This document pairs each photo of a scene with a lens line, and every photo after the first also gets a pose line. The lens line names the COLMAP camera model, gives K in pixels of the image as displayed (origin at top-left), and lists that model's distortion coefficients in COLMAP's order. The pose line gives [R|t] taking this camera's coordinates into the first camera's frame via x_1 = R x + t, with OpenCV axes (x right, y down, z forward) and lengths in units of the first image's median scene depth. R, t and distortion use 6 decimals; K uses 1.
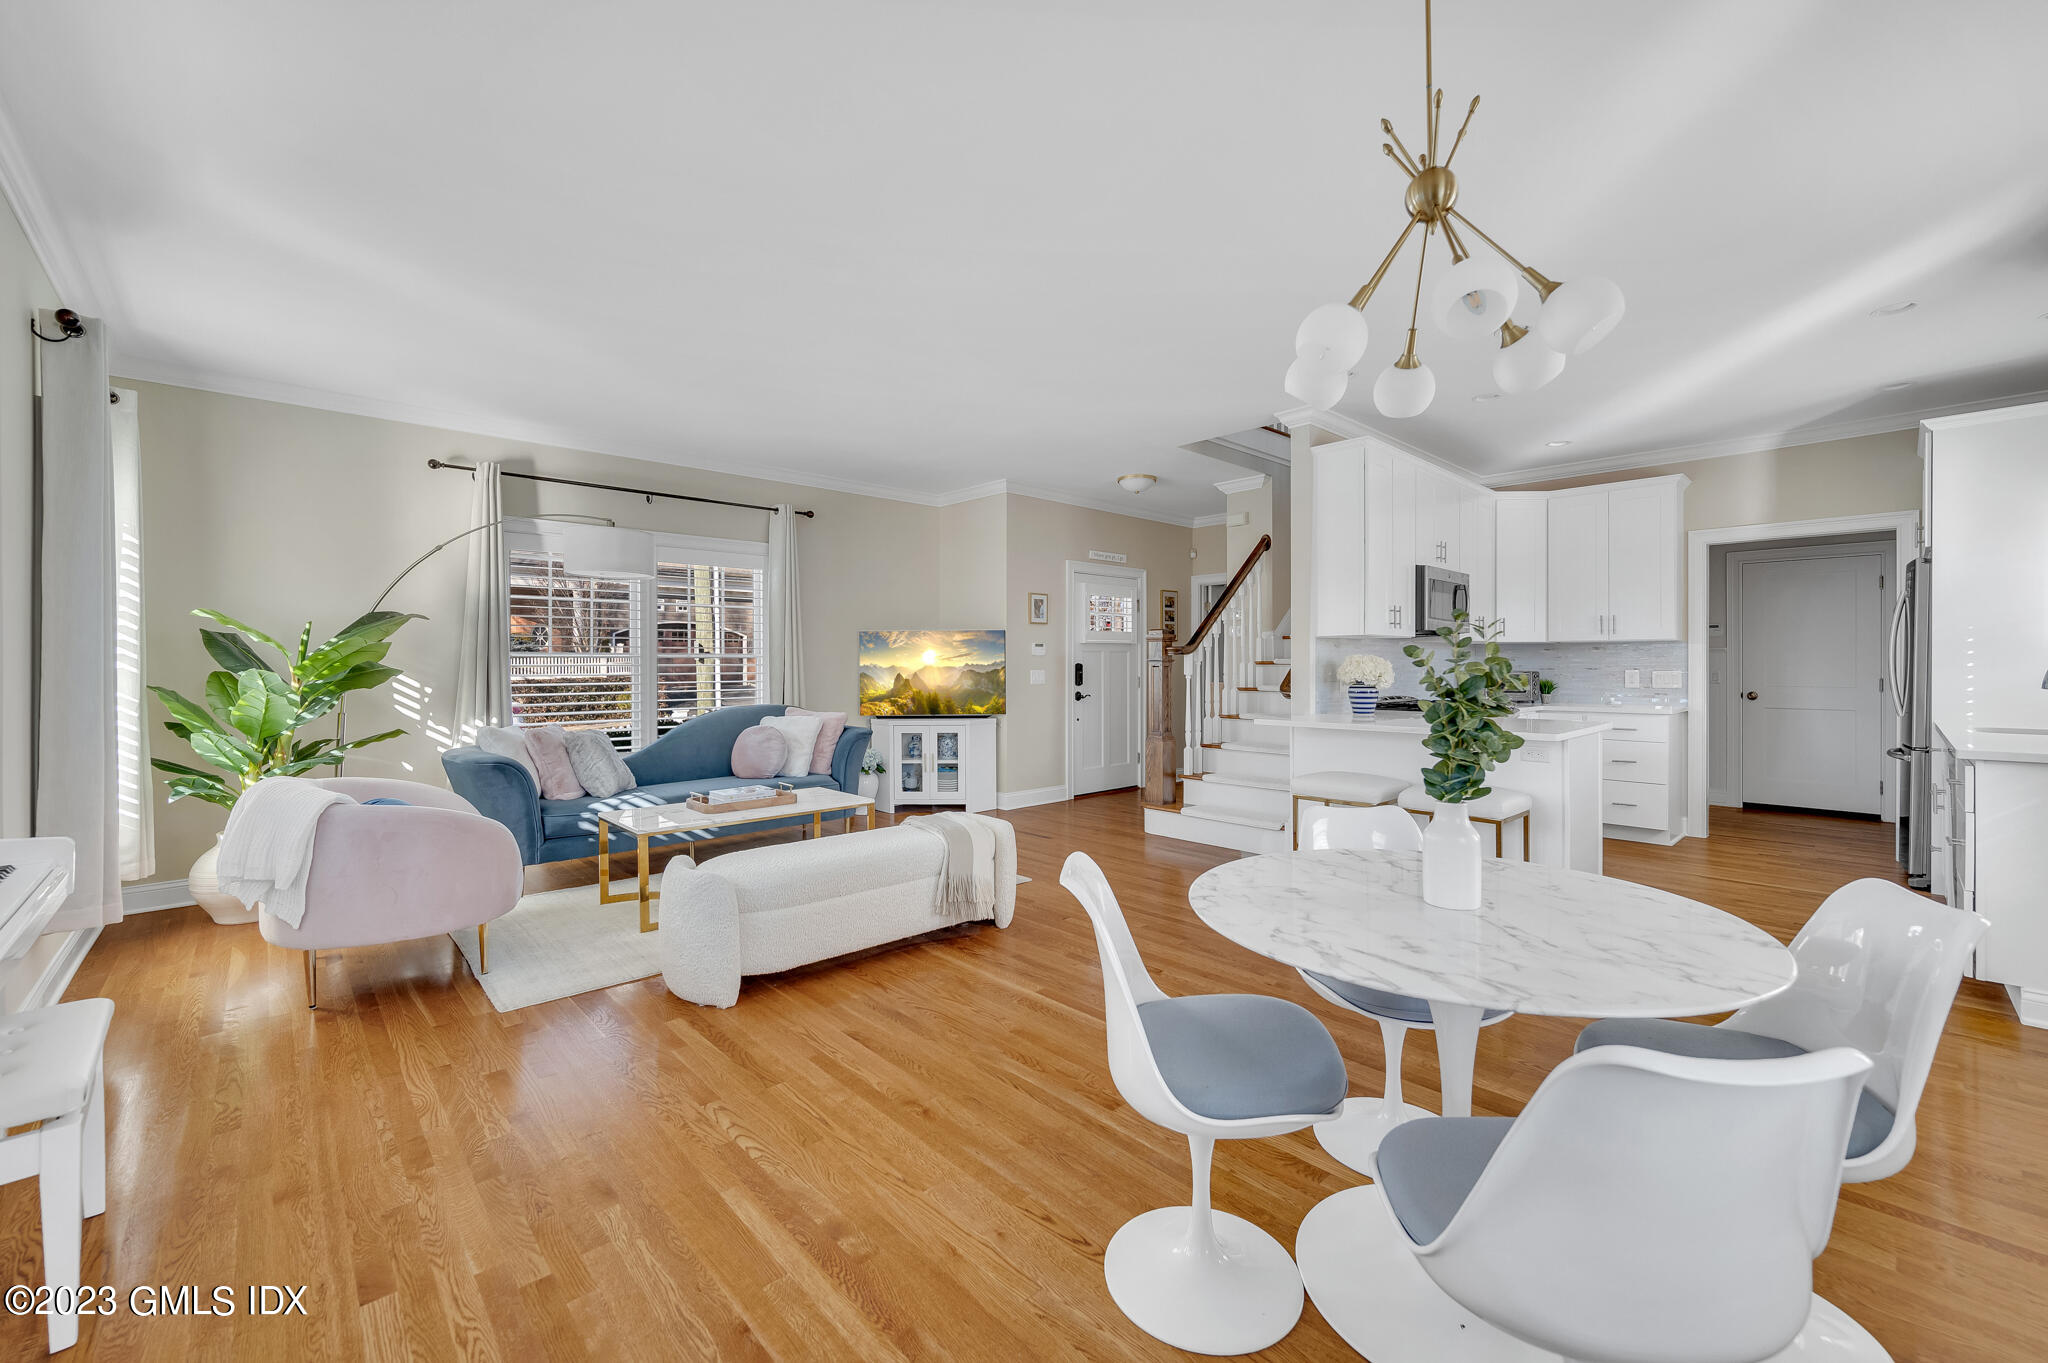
lens RADIAL K [[819.0, 0, 1031.2], [0, 819.0, 668.7], [0, 0, 1]] dist [-0.002772, -0.000289]
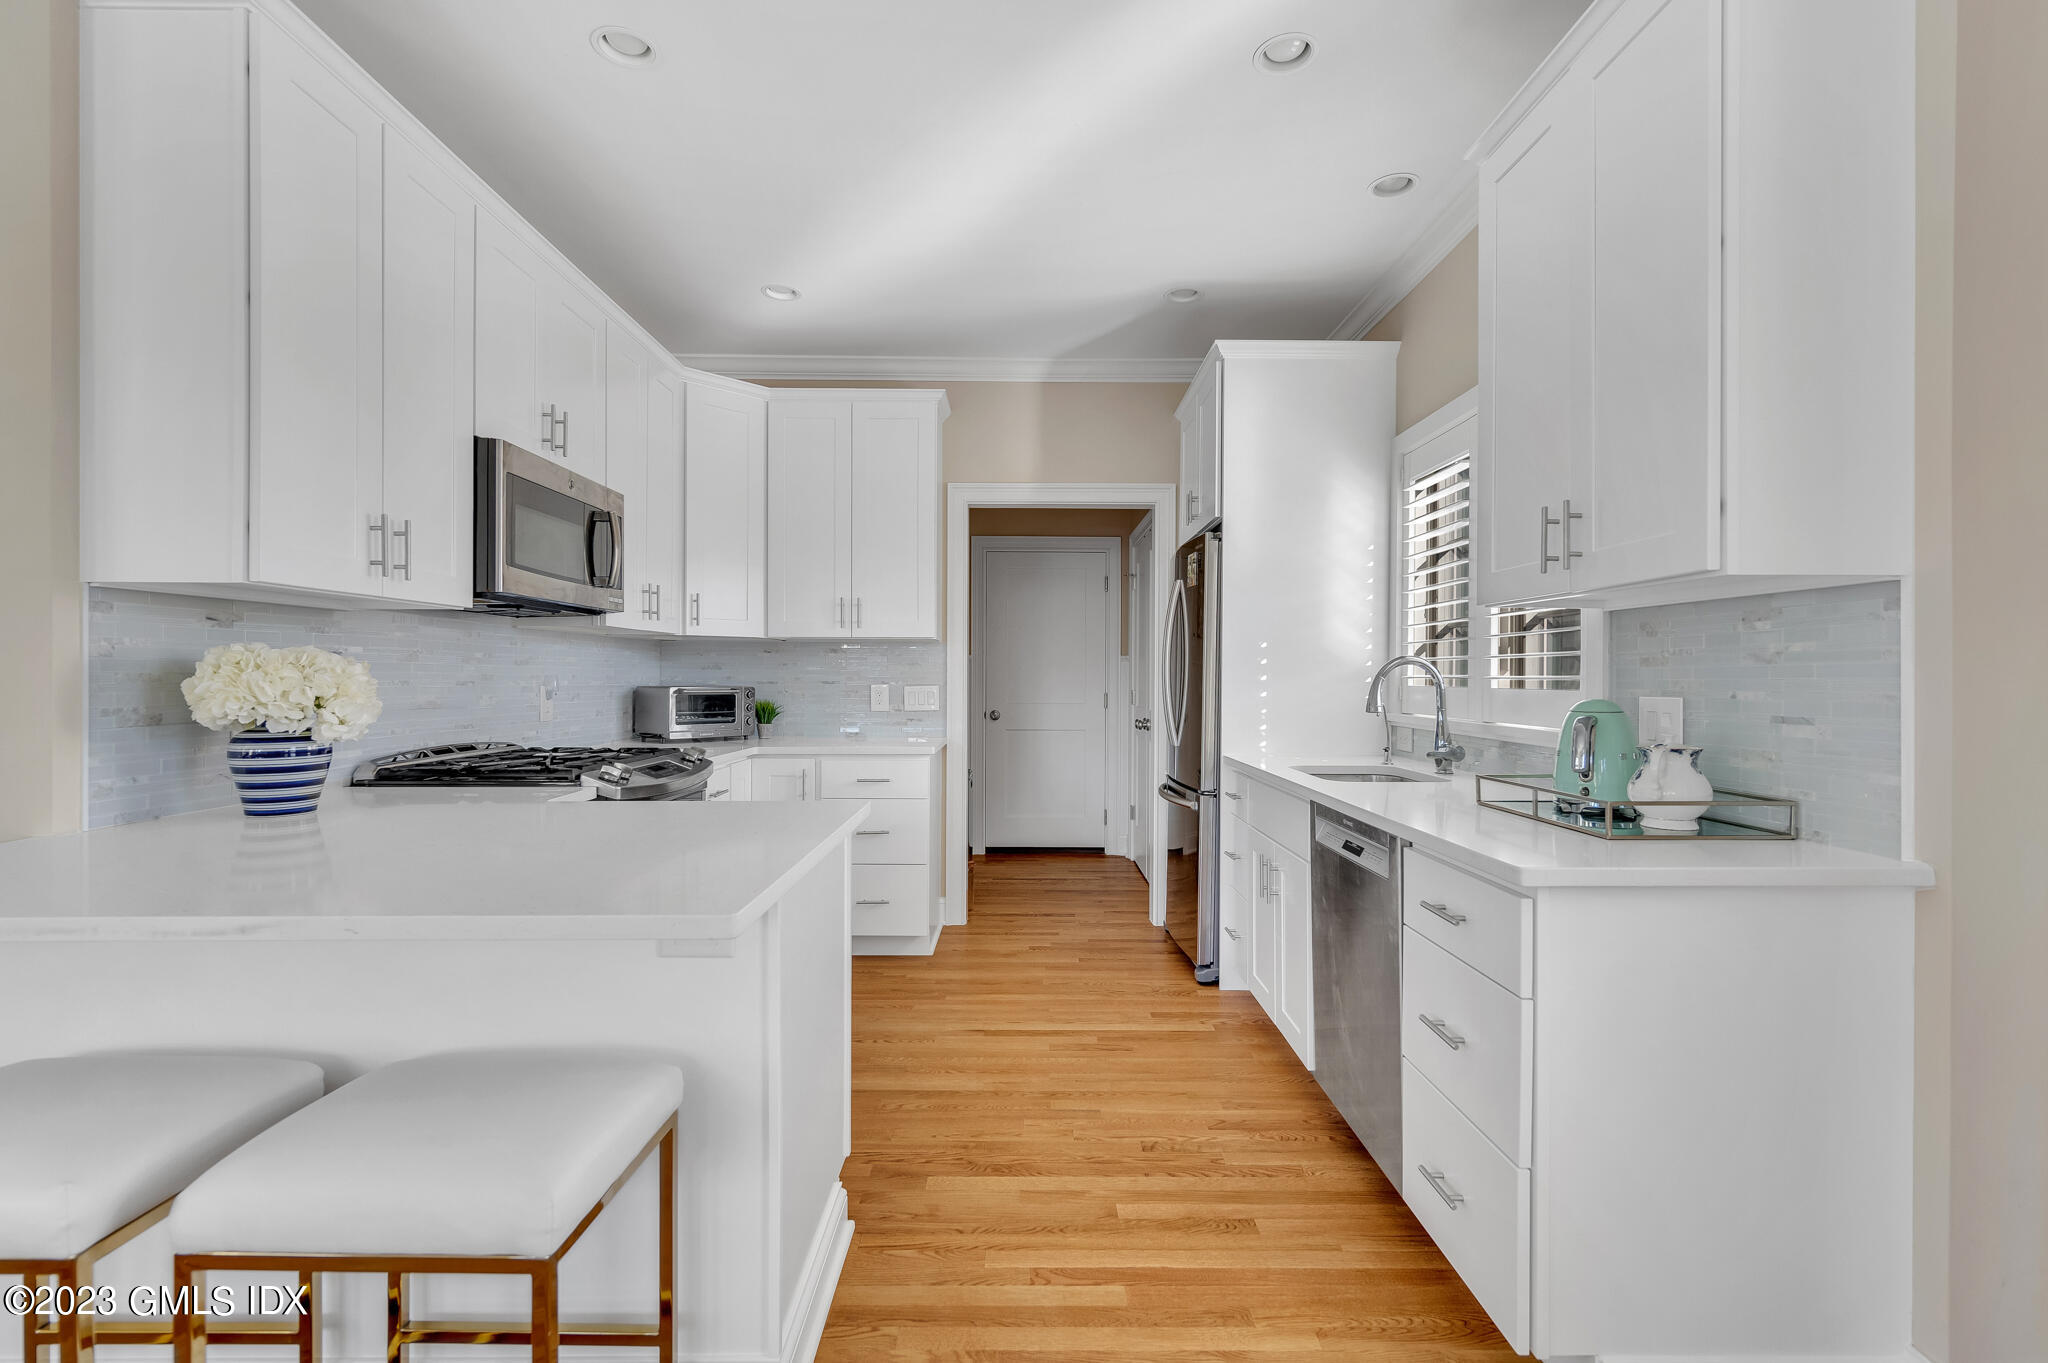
lens RADIAL K [[942.2, 0, 1024.9], [0, 942.2, 677.9], [0, 0, 1]] dist [0.002269, -0.000514]
pose [[0.688374, 0.001093, 0.725355, 0.285448], [-0.000680, 0.999999, -0.000862, -0.003143], [-0.725356, 0.000101, 0.688374, 0.423485]]
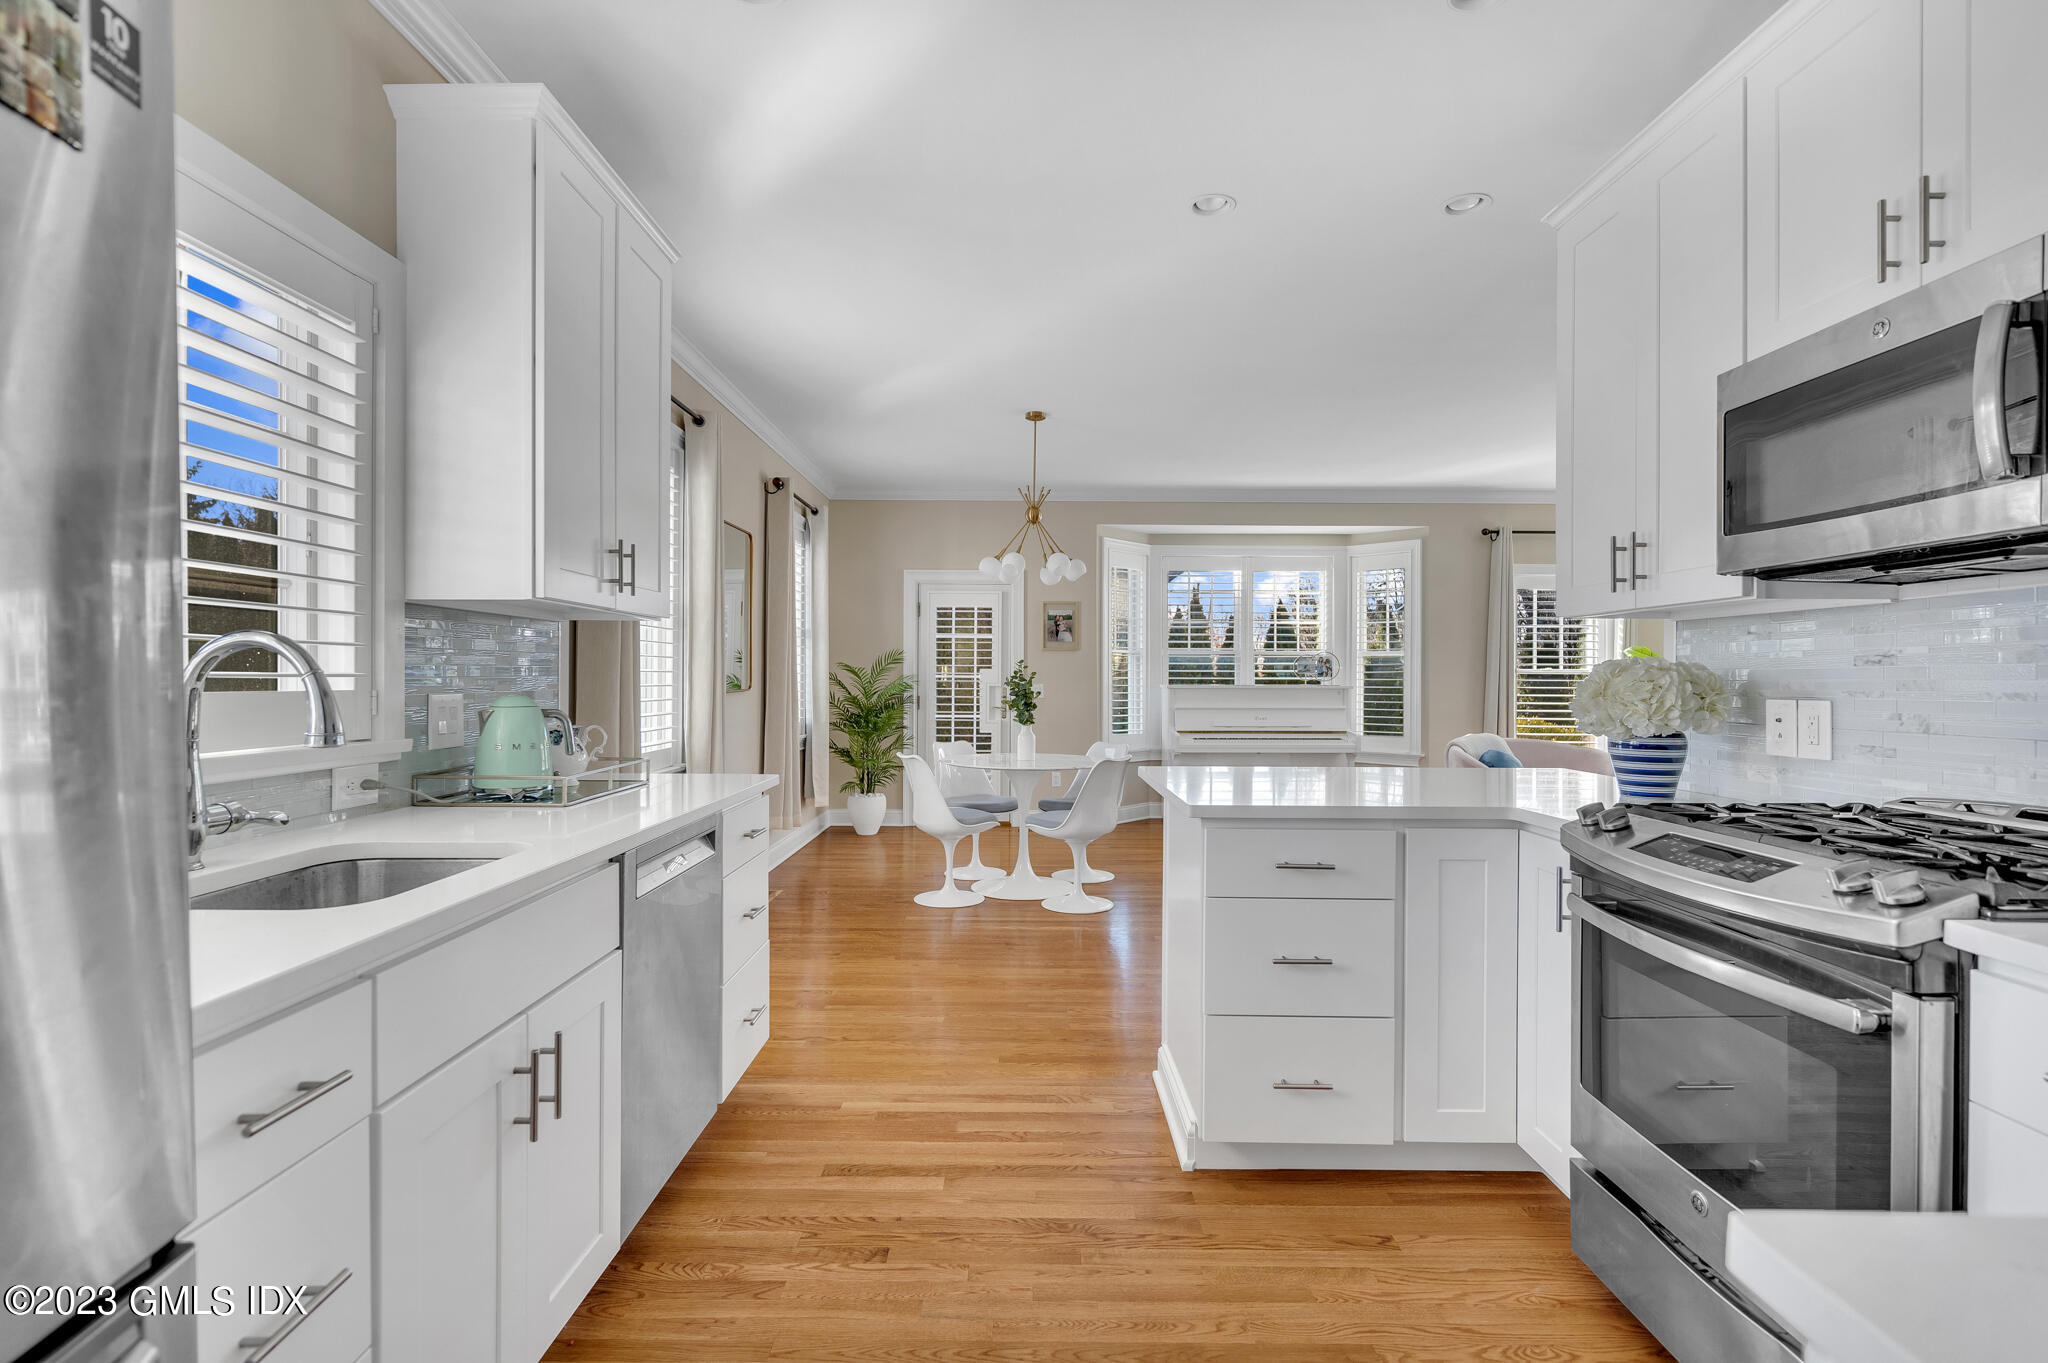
lens RADIAL K [[919.2, 0, 1023.1], [0, 919.2, 674.1], [0, 0, 1]] dist [0.001037, 0.000044]
pose [[-0.697174, 0.000880, -0.716902, 0.825125], [-0.005123, 0.999968, 0.006209, -0.008493], [0.716884, 0.008001, -0.697147, 0.935939]]
